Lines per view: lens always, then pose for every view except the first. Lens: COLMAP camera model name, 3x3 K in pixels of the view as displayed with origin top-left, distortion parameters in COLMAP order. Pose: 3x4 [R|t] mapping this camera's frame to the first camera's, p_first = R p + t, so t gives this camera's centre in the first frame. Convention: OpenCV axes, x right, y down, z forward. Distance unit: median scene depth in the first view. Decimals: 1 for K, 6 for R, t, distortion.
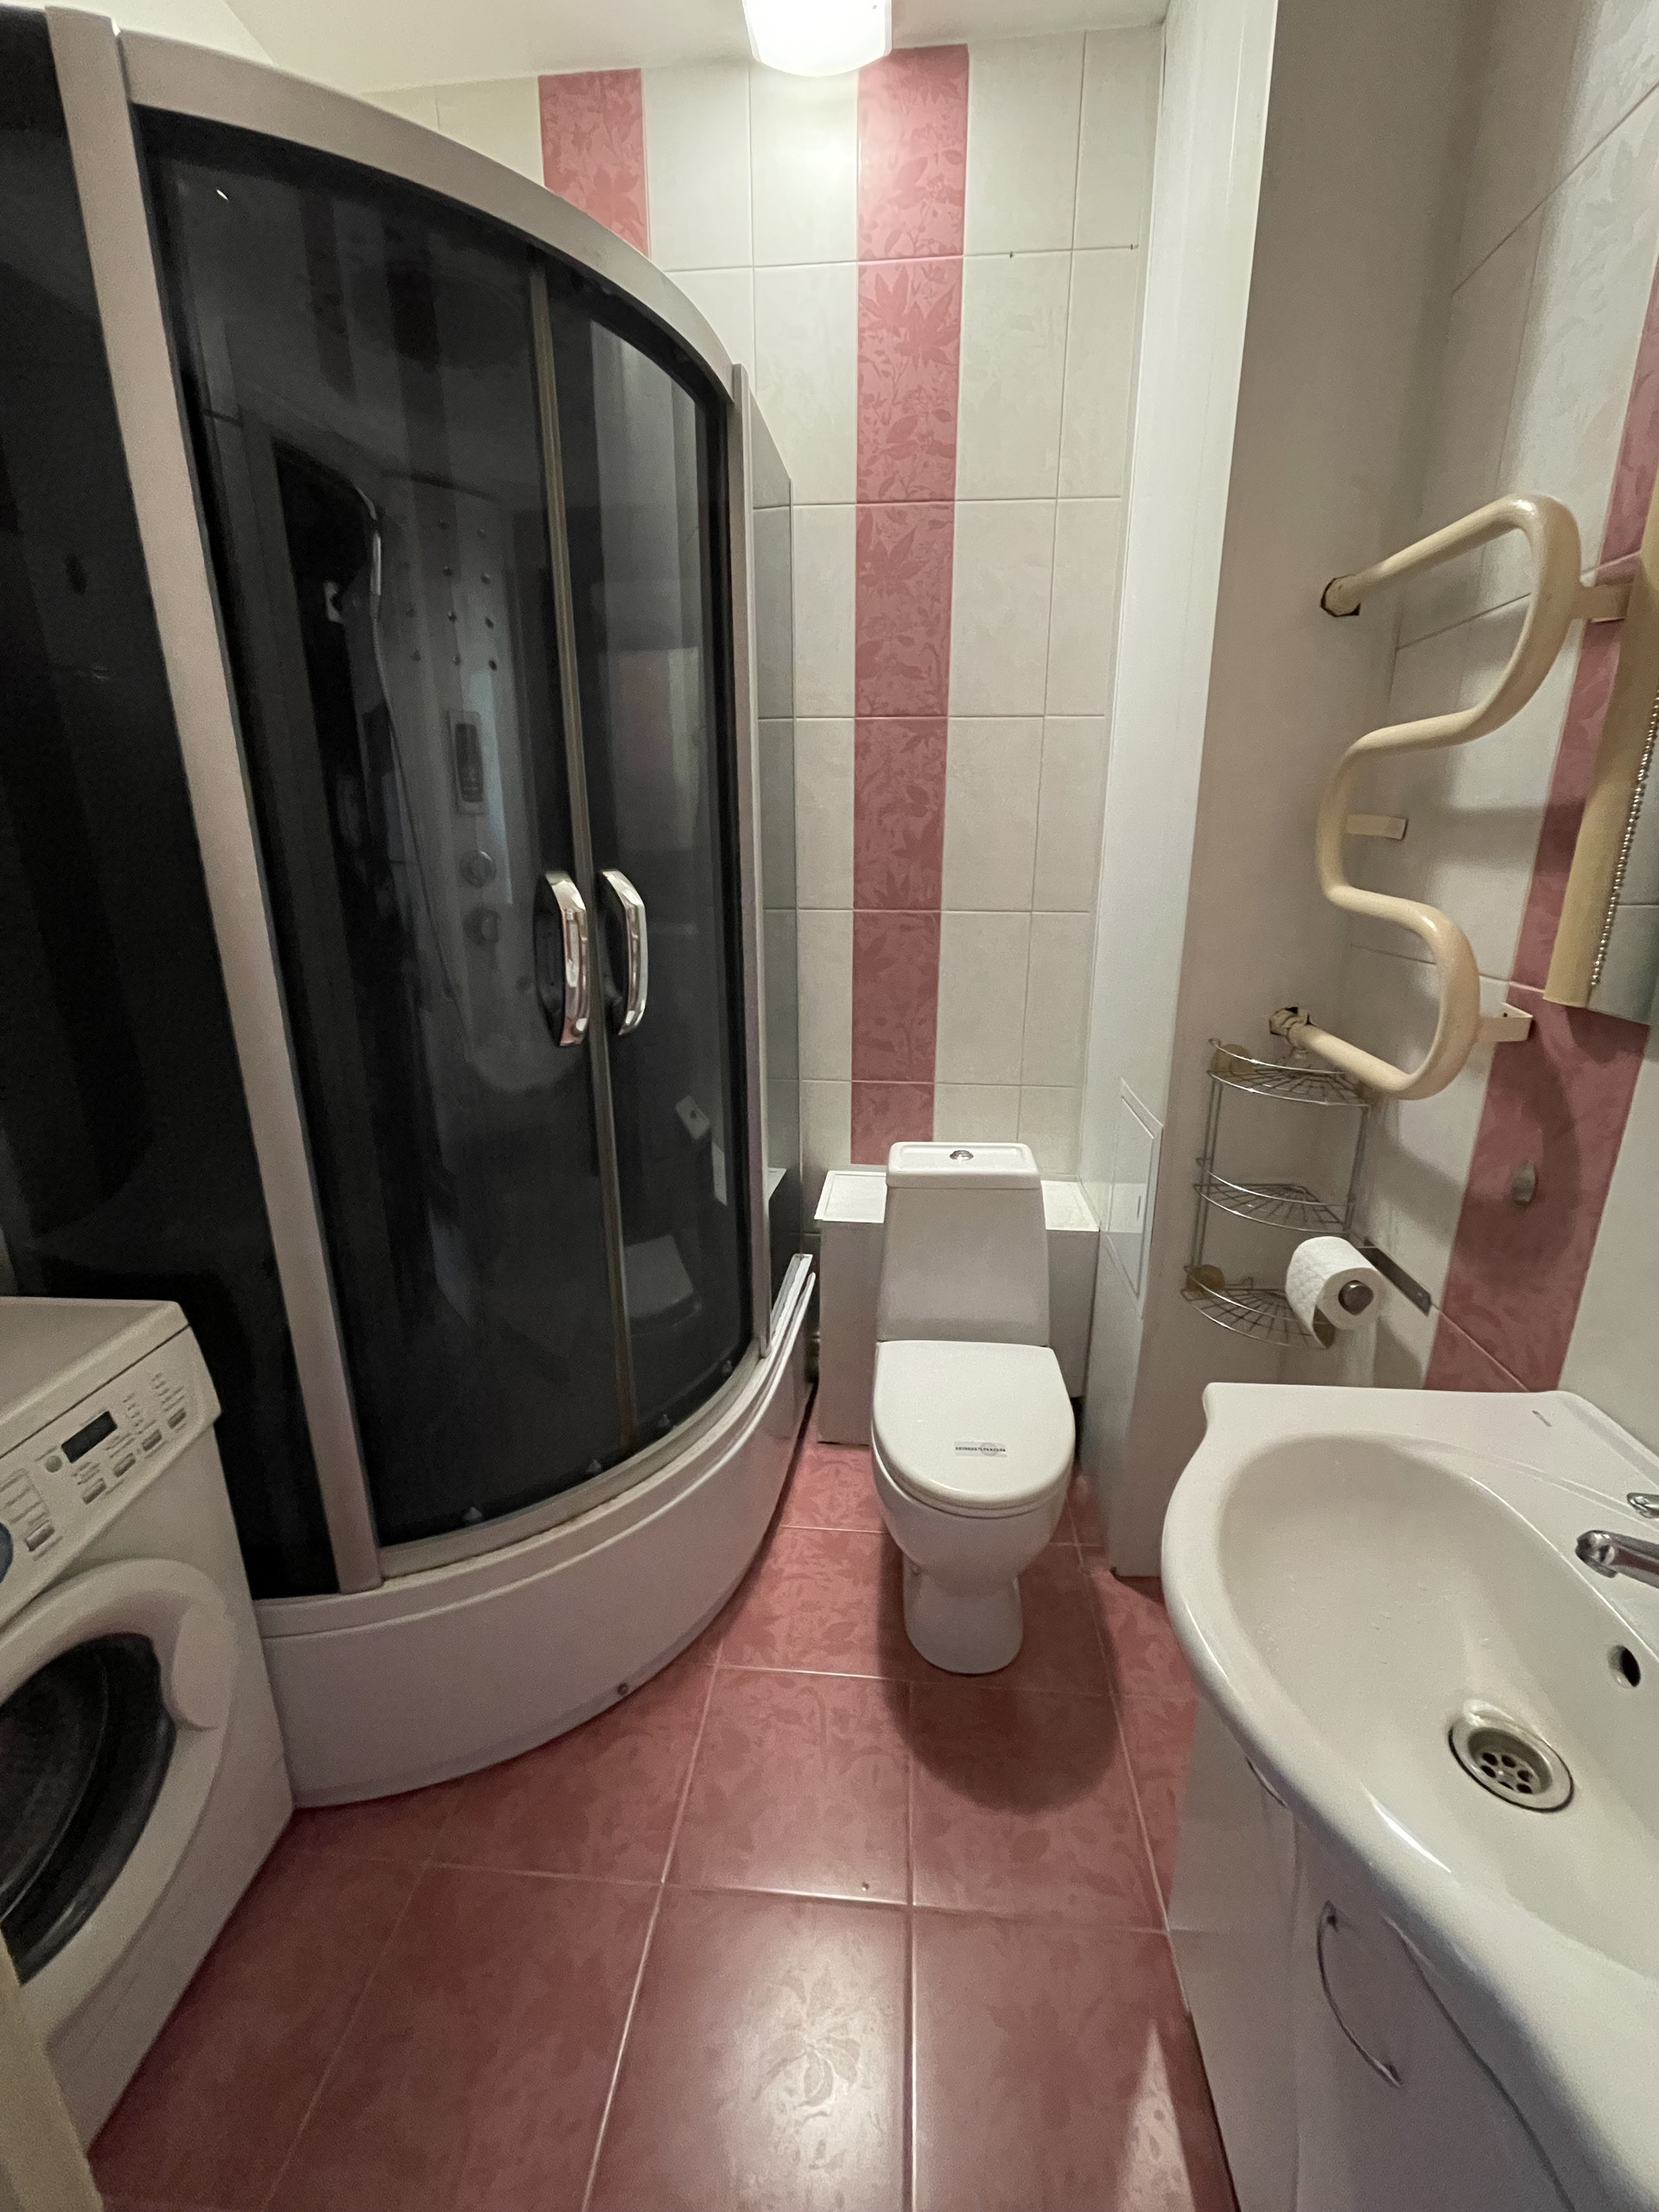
lens RADIAL K [[891.5, 0, 849.6], [0, 891.5, 1089.7], [0, 0, 1]] dist [-0.006473, 0.002271]
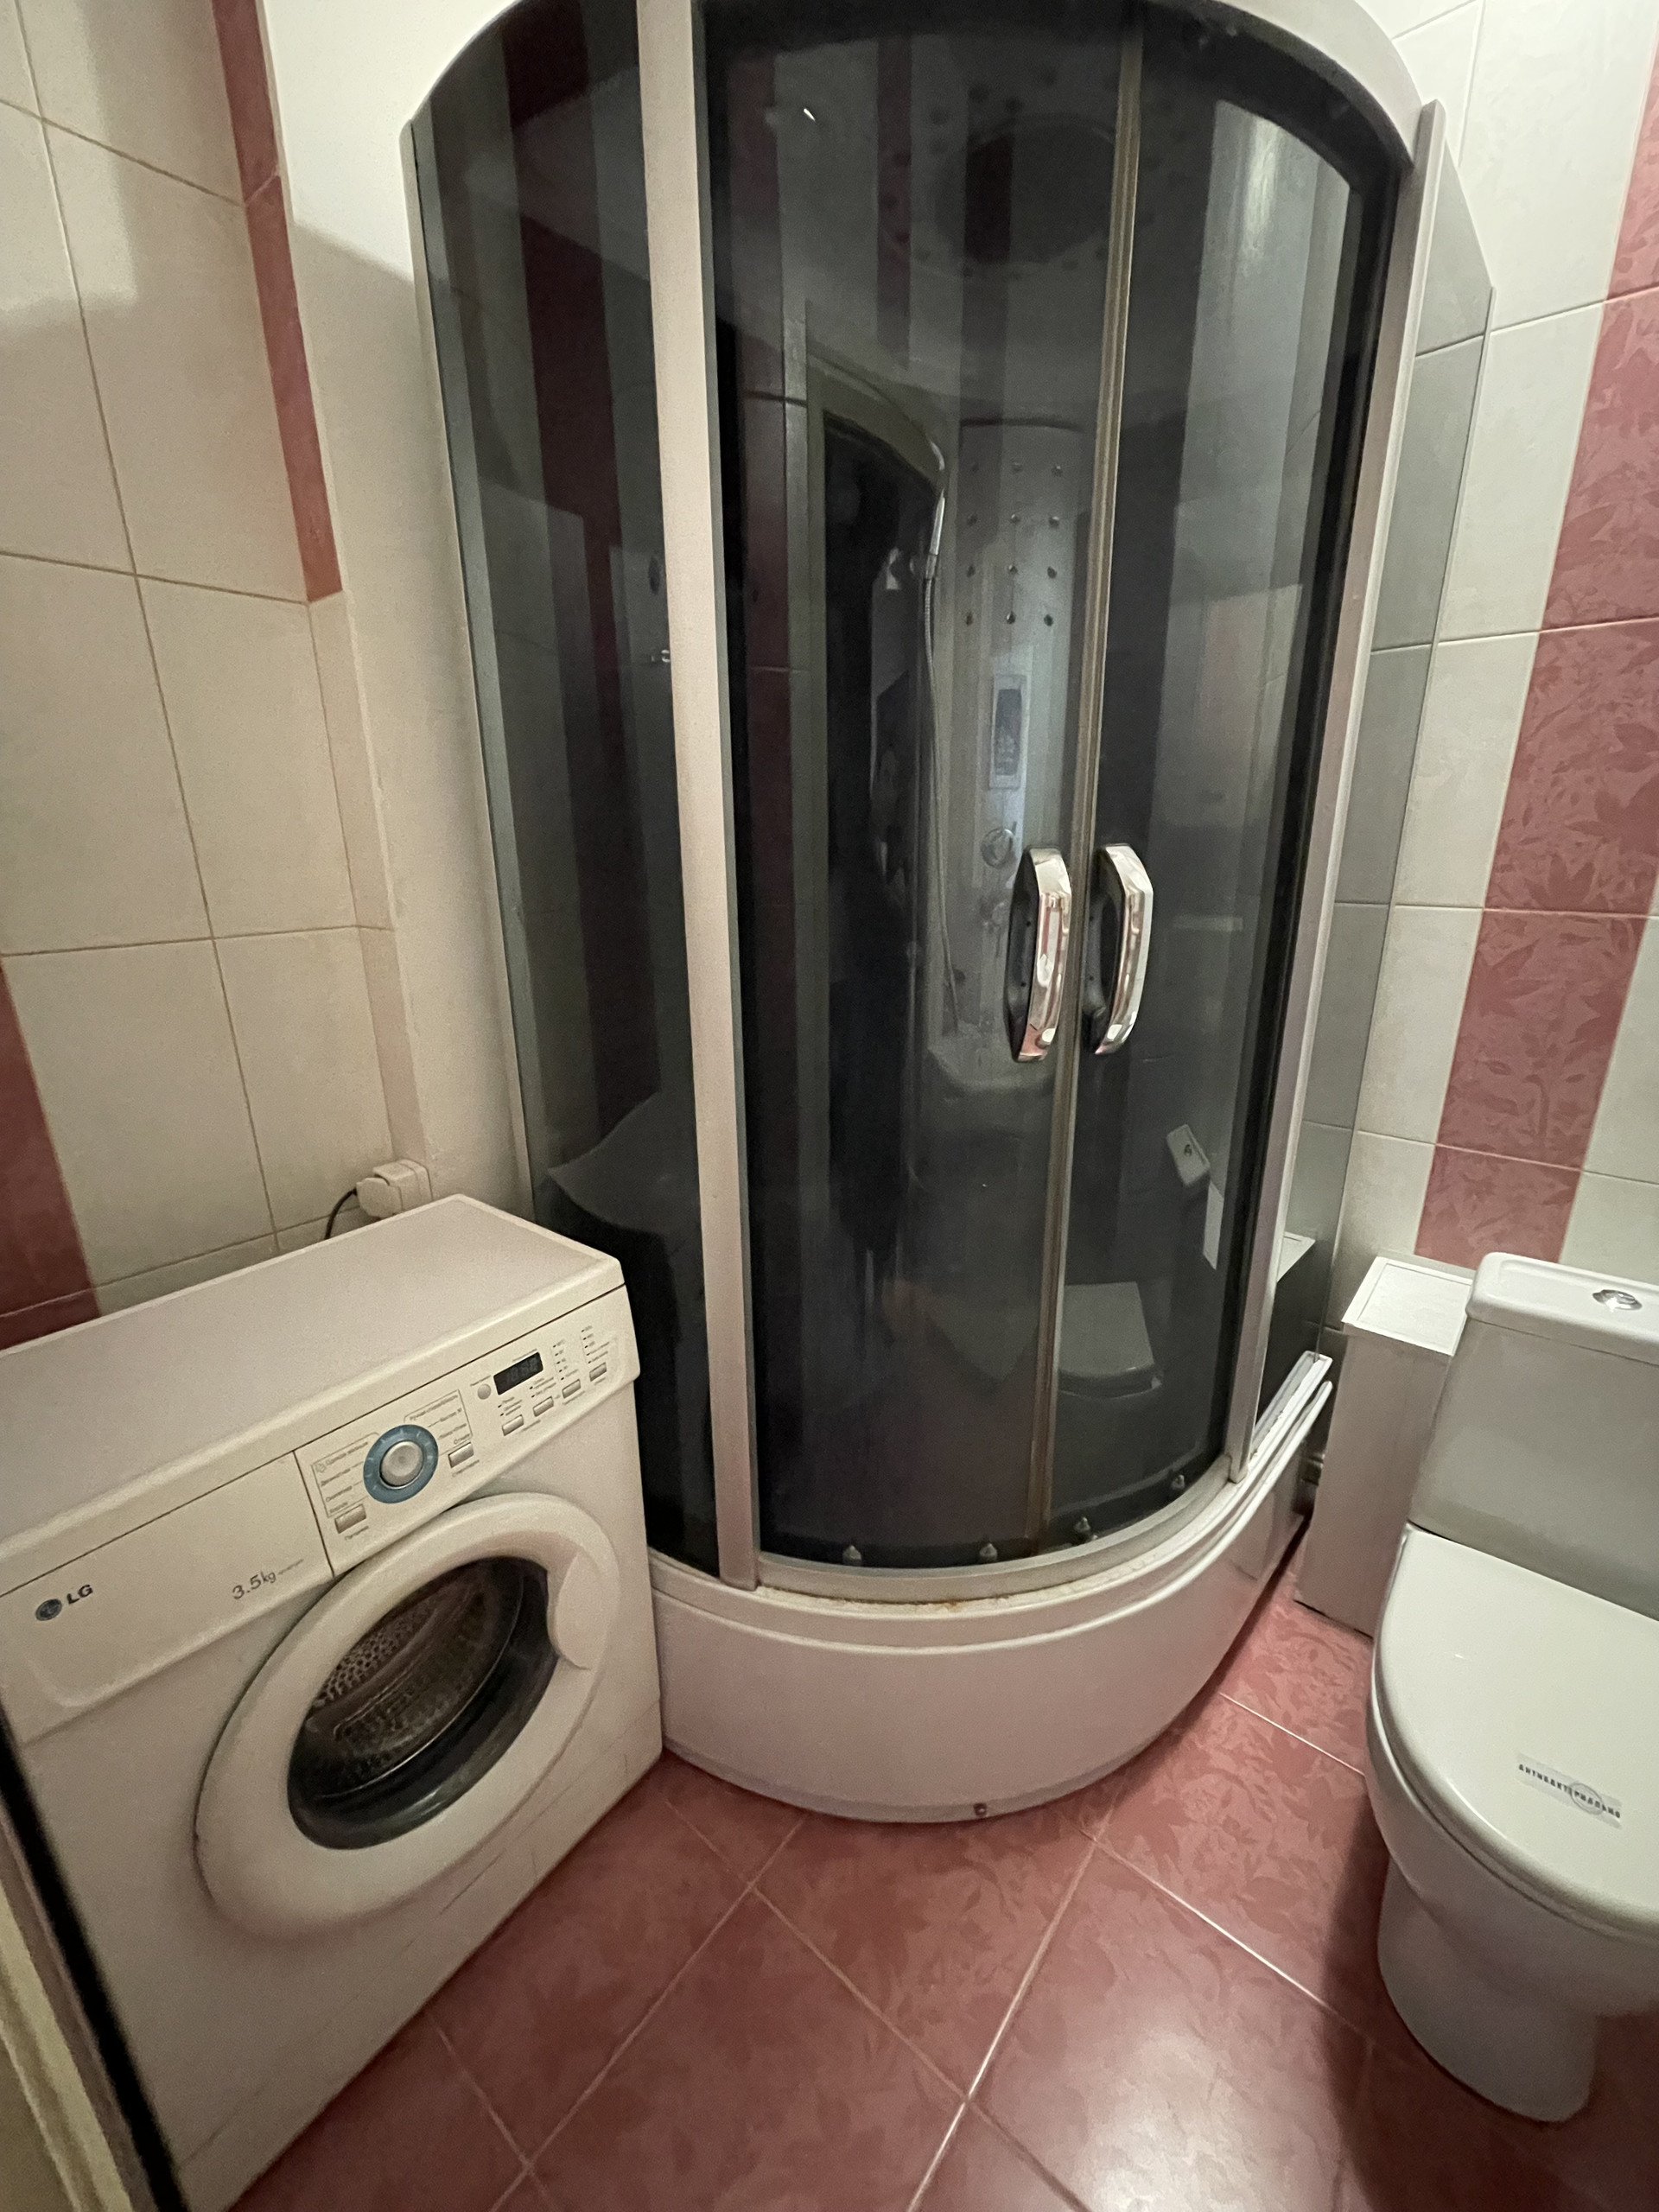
lens RADIAL K [[891.5, 0, 838.0], [0, 891.5, 1095.7], [0, 0, 1]] dist [-0.006473, 0.002271]
pose [[0.817923, 0.156550, -0.553620, -0.001946], [-0.145715, 0.987261, 0.063894, -0.037194], [0.556570, 0.028410, 0.830315, 0.191850]]
